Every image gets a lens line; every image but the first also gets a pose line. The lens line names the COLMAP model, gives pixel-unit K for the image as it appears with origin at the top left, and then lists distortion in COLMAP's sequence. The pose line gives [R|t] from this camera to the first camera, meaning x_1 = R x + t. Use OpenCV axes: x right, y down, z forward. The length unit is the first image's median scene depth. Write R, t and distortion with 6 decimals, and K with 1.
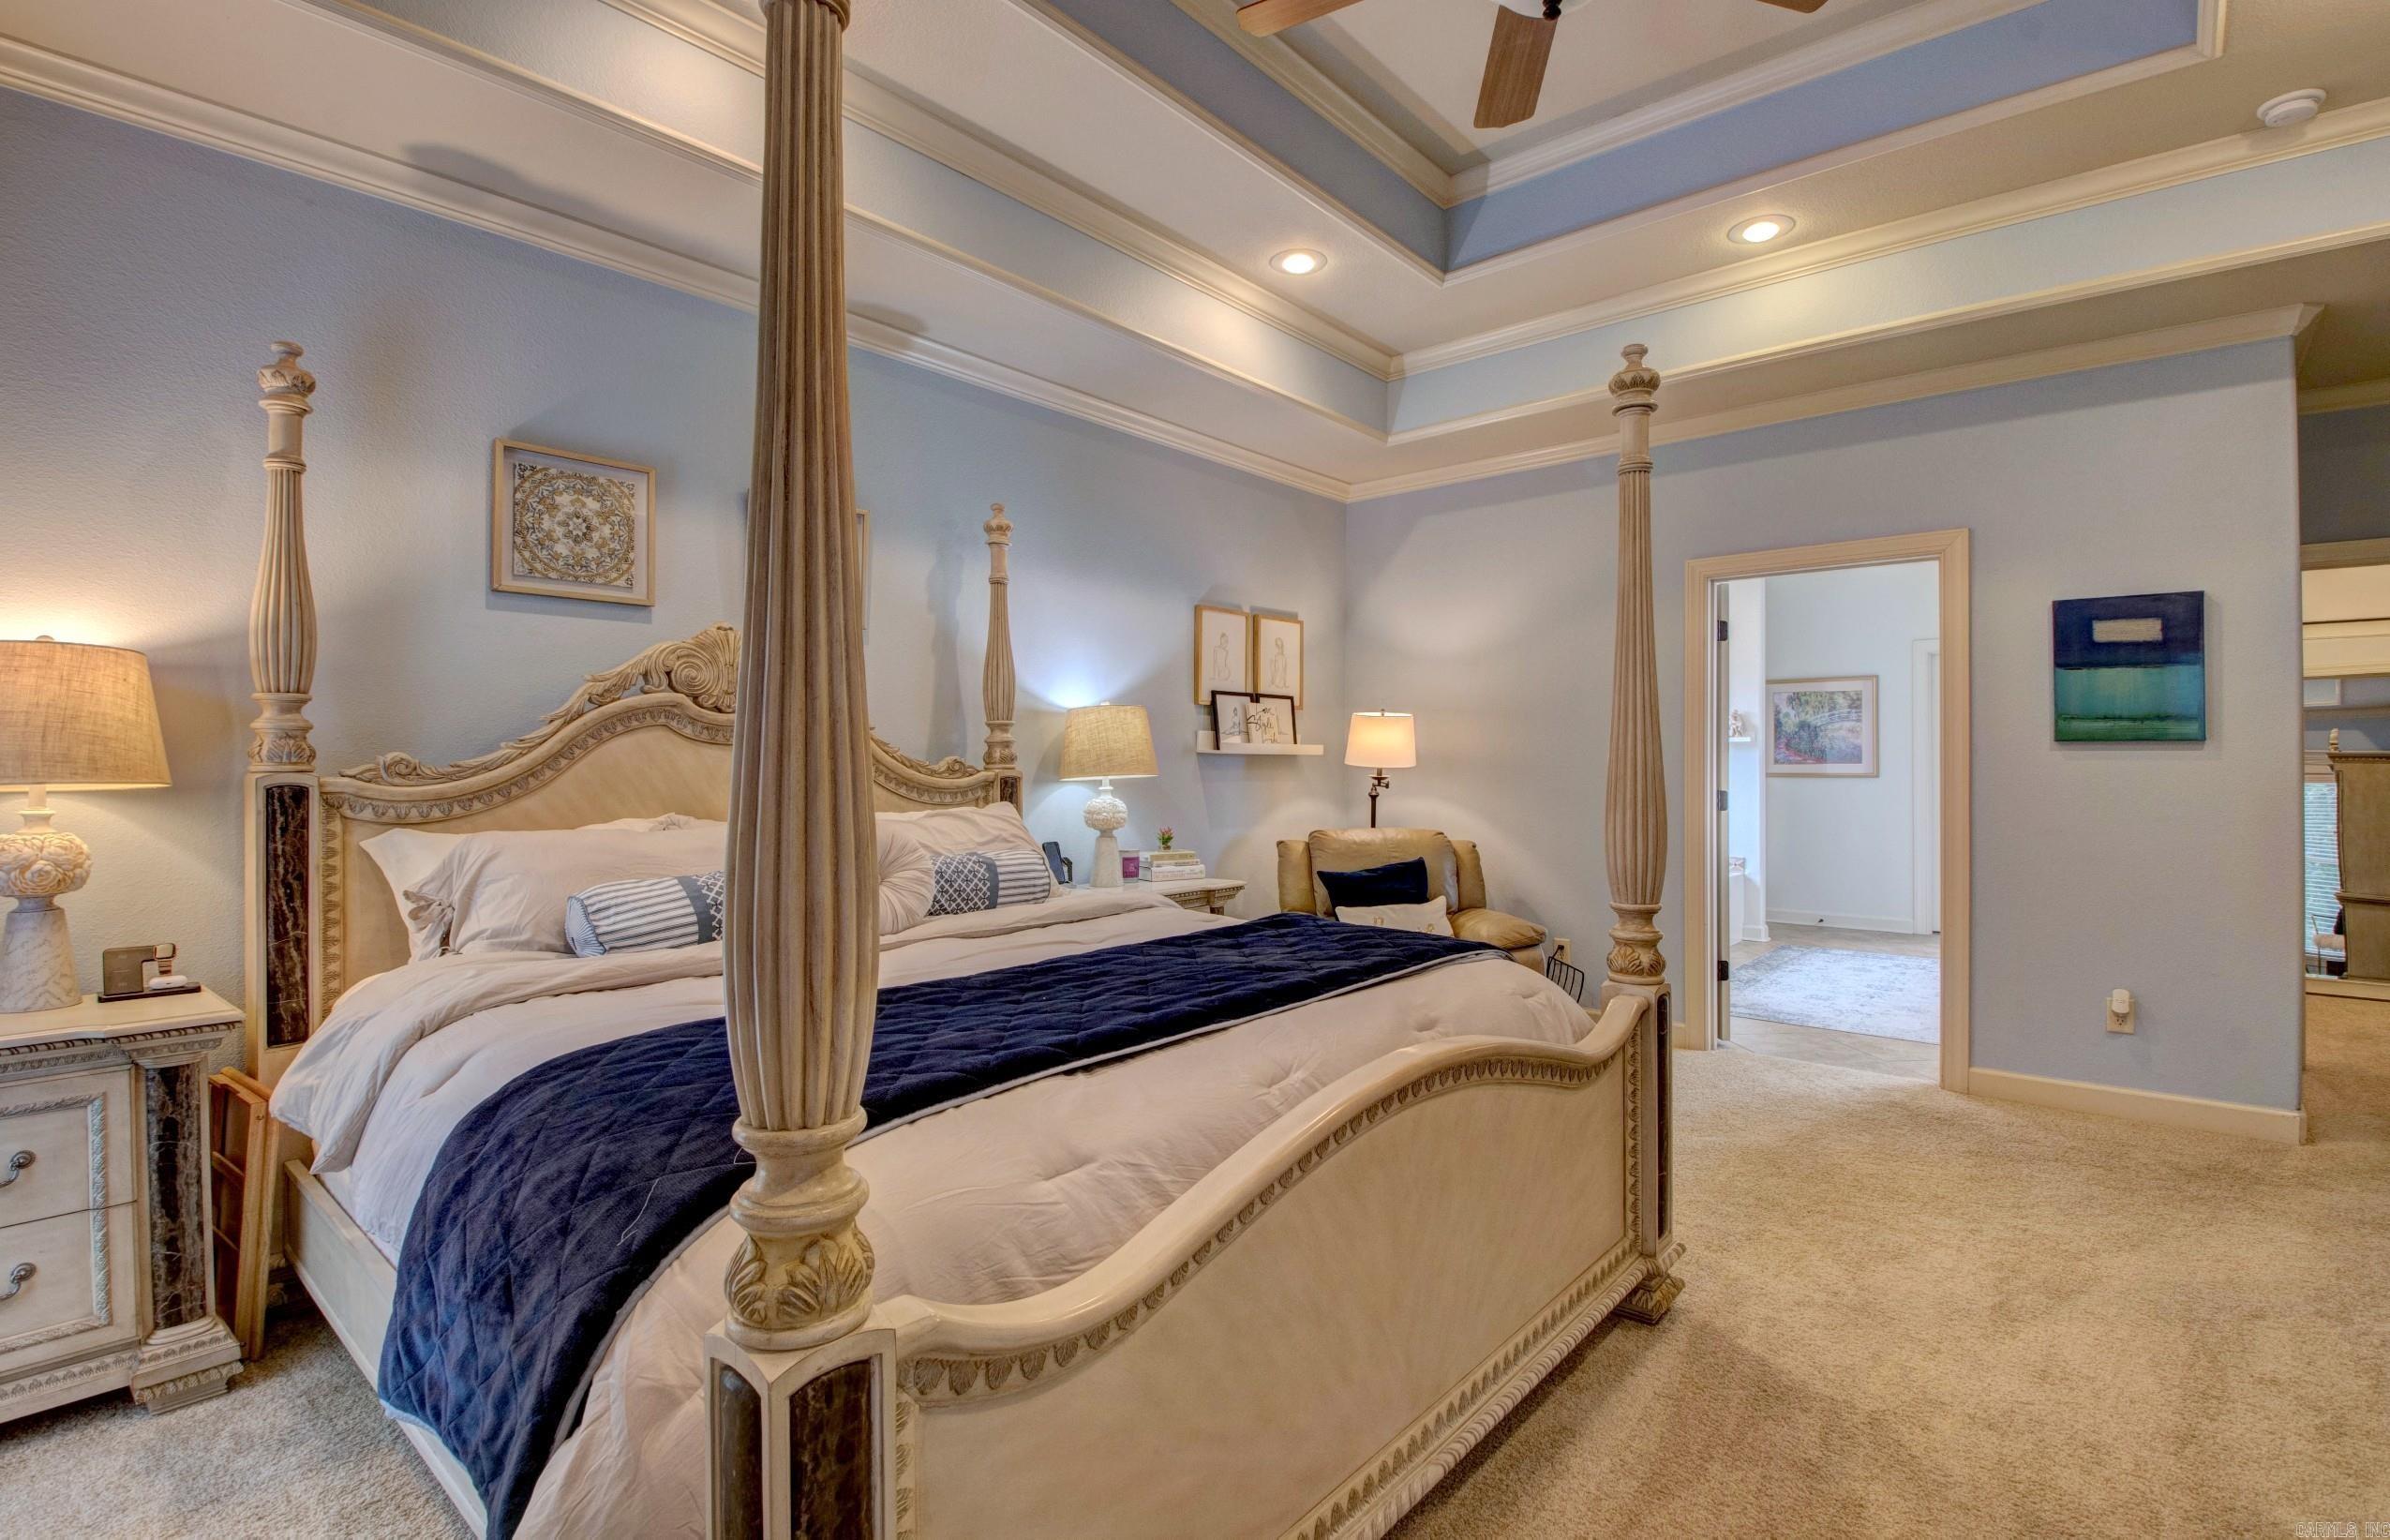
lens RADIAL K [[1108.9, 0, 1174.1], [0, 1108.9, 758.0], [0, 0, 1]] dist [-0.005987, -0.013874]
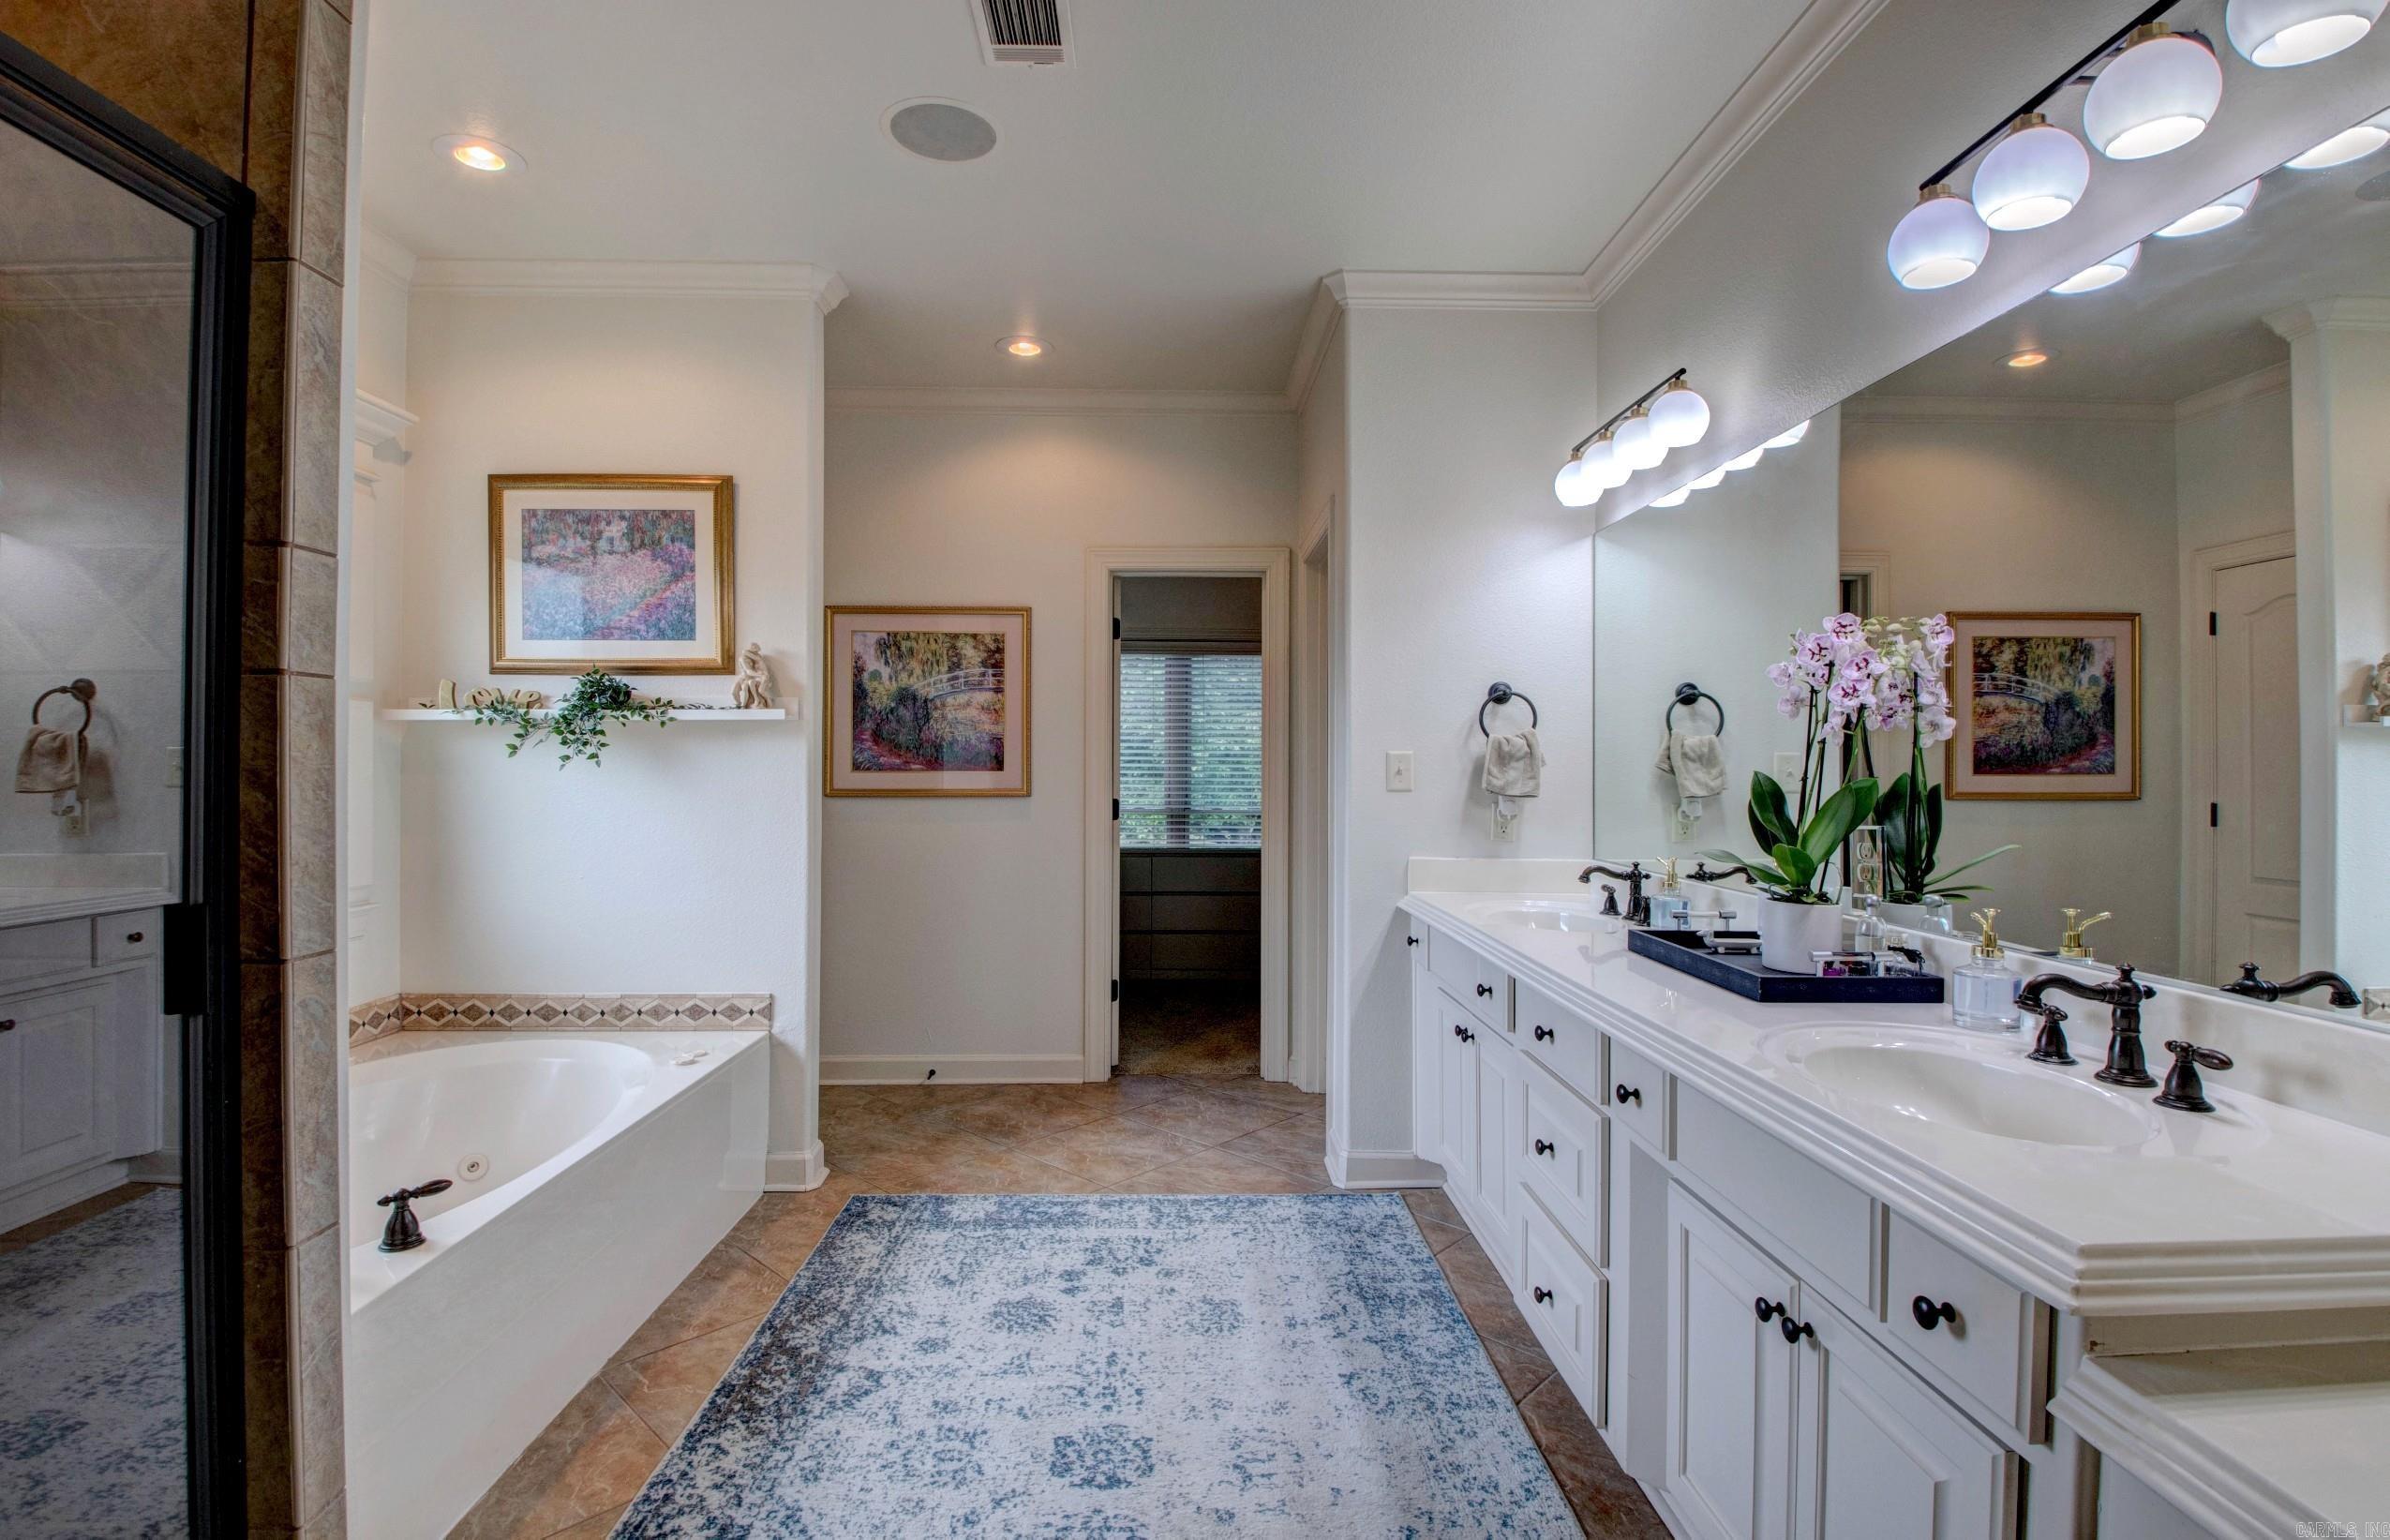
lens RADIAL K [[1108.9, 0, 1190.4], [0, 1108.9, 761.8], [0, 0, 1]] dist [-0.005987, -0.013874]
pose [[0.725484, 0.010264, 0.688162, 0.316935], [-0.009354, 0.999943, -0.005053, 0.002310], [-0.688175, -0.002772, 0.725539, 0.543593]]
